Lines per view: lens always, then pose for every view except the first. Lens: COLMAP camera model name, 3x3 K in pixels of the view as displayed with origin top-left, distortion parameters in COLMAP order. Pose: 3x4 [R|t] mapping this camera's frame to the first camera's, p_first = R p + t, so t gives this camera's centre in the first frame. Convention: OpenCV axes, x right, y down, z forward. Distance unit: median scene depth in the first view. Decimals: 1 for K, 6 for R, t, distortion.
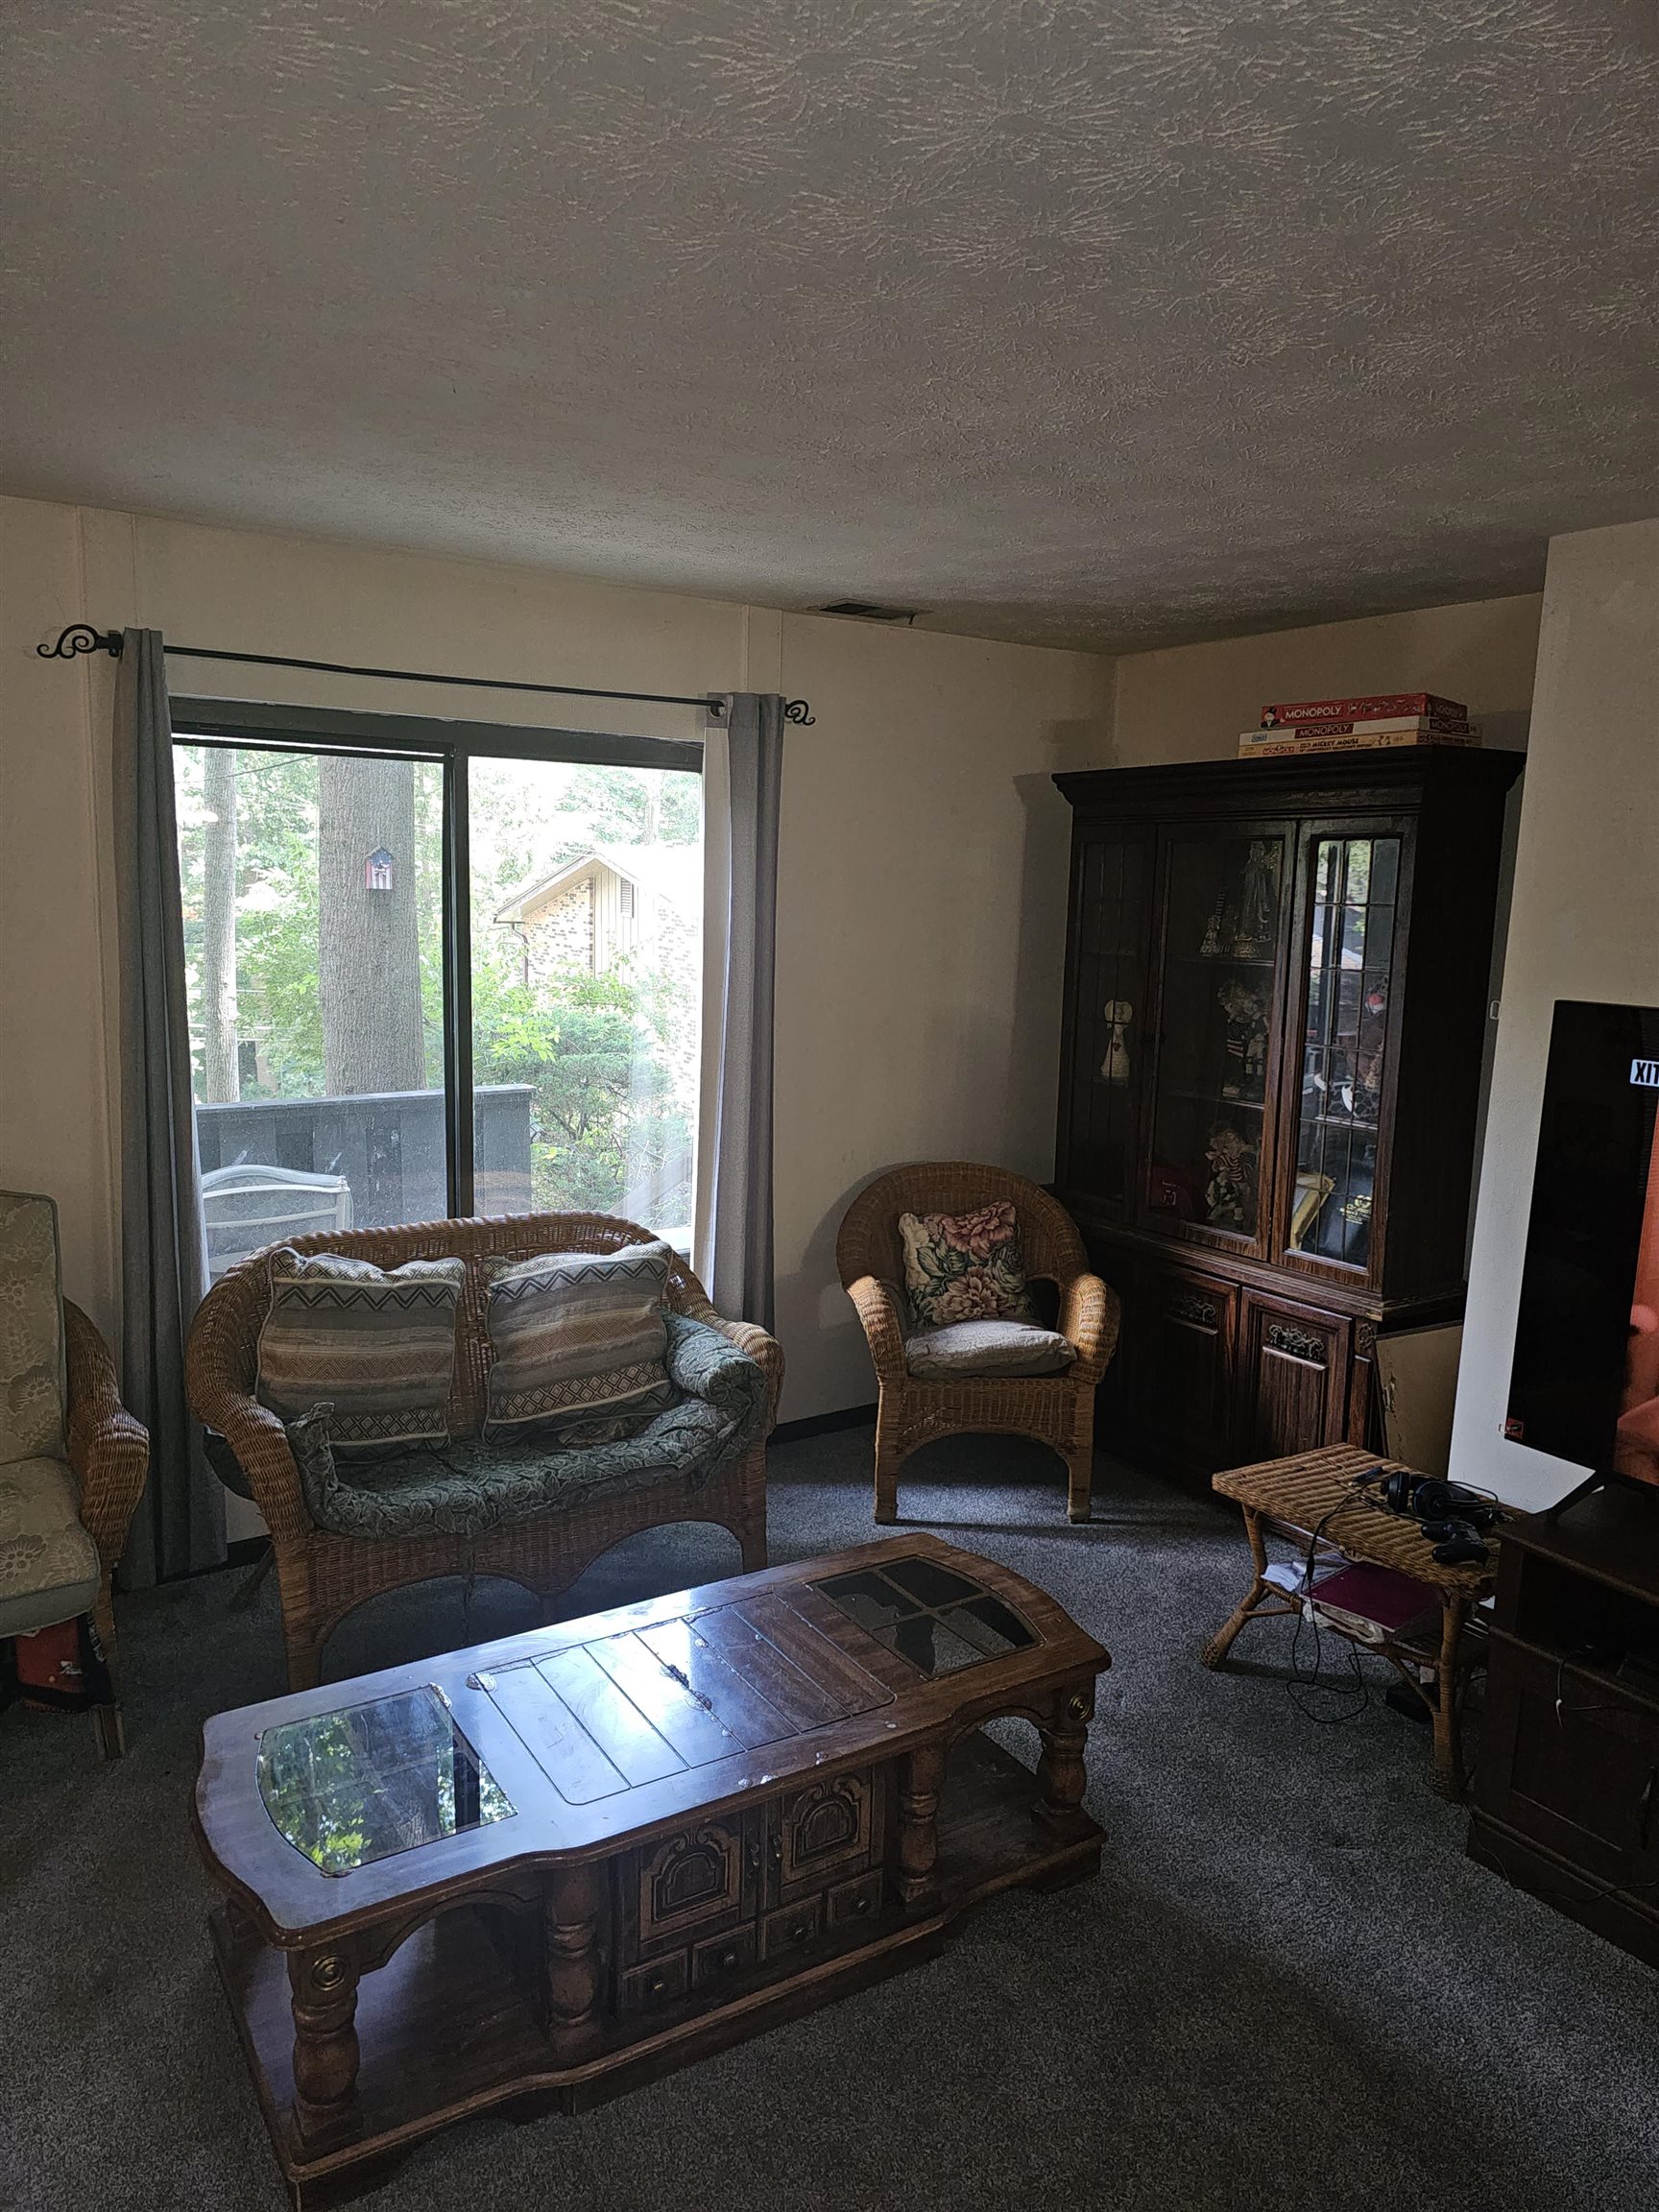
lens RADIAL K [[1479.4, 0, 833.2], [0, 1479.4, 1100.8], [0, 0, 1]] dist [0.031358, -0.000660]
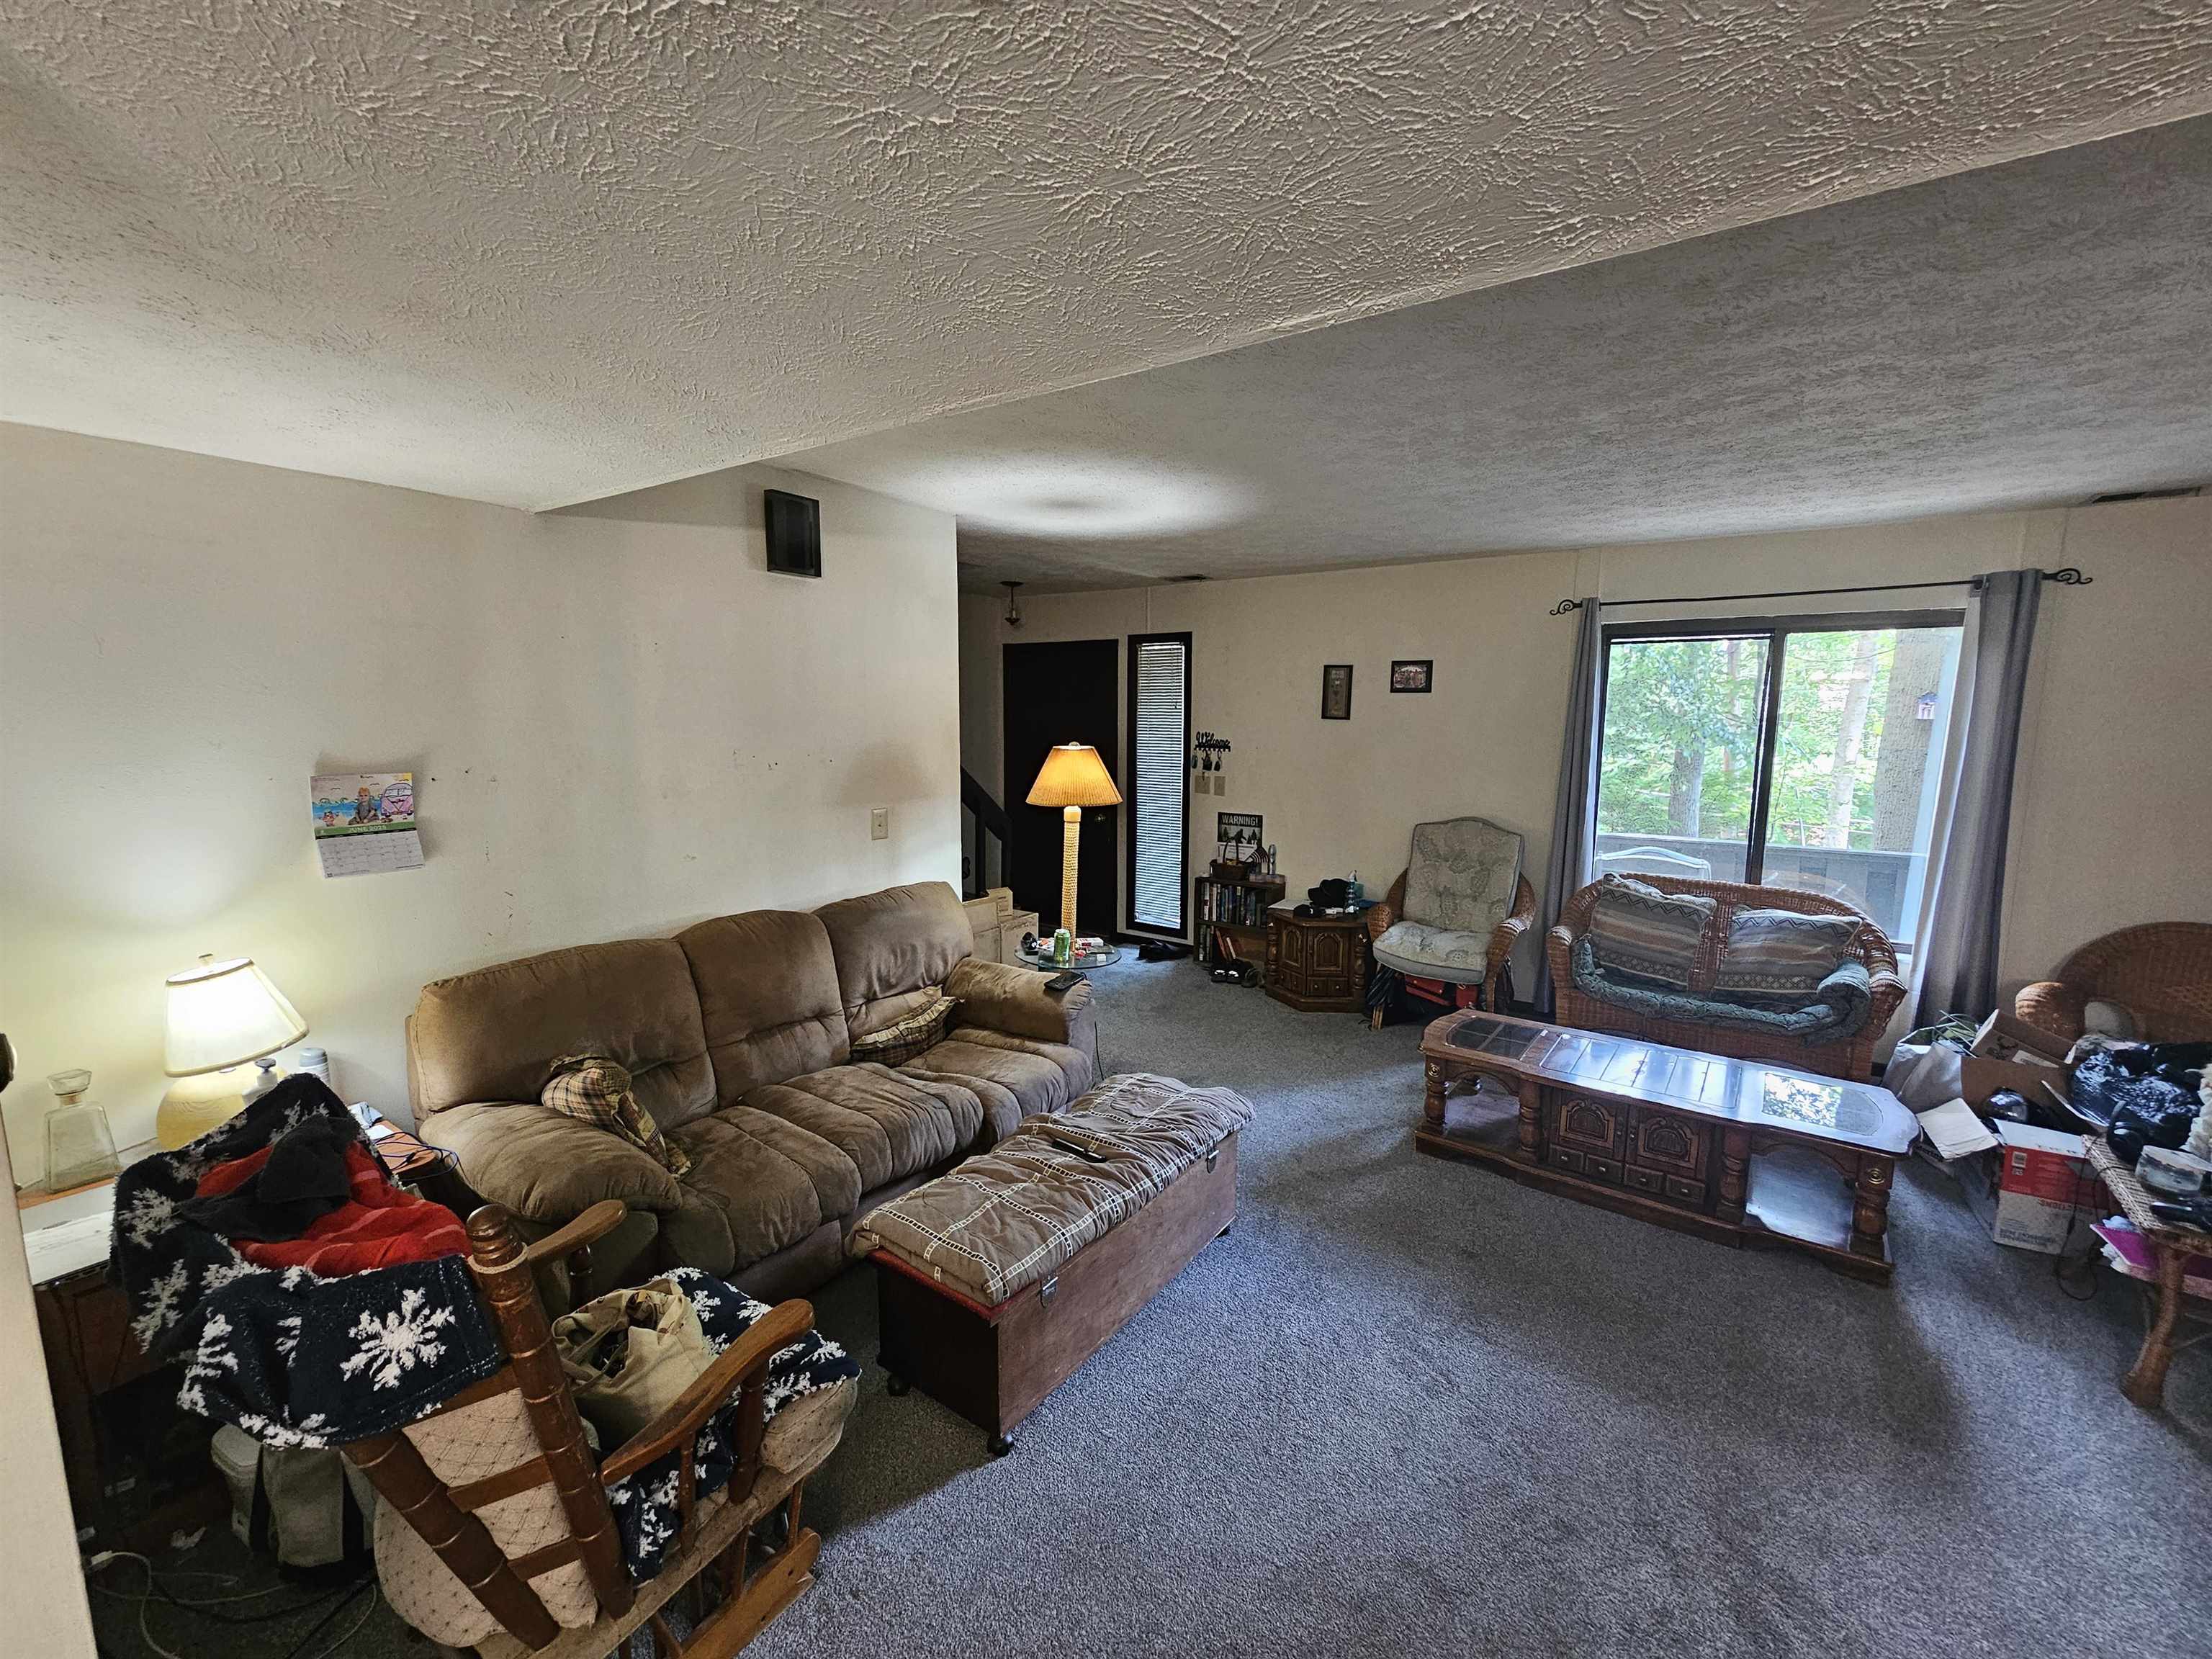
lens RADIAL K [[901.0, 0, 1110.6], [0, 901.0, 825.0], [0, 0, 1]] dist [-0.001143, 0.000312]
pose [[0.363143, 0.103363, -0.925982, 0.527057], [-0.126322, 0.990113, 0.060982, 0.038650], [0.923130, 0.094827, 0.372610, -0.157604]]
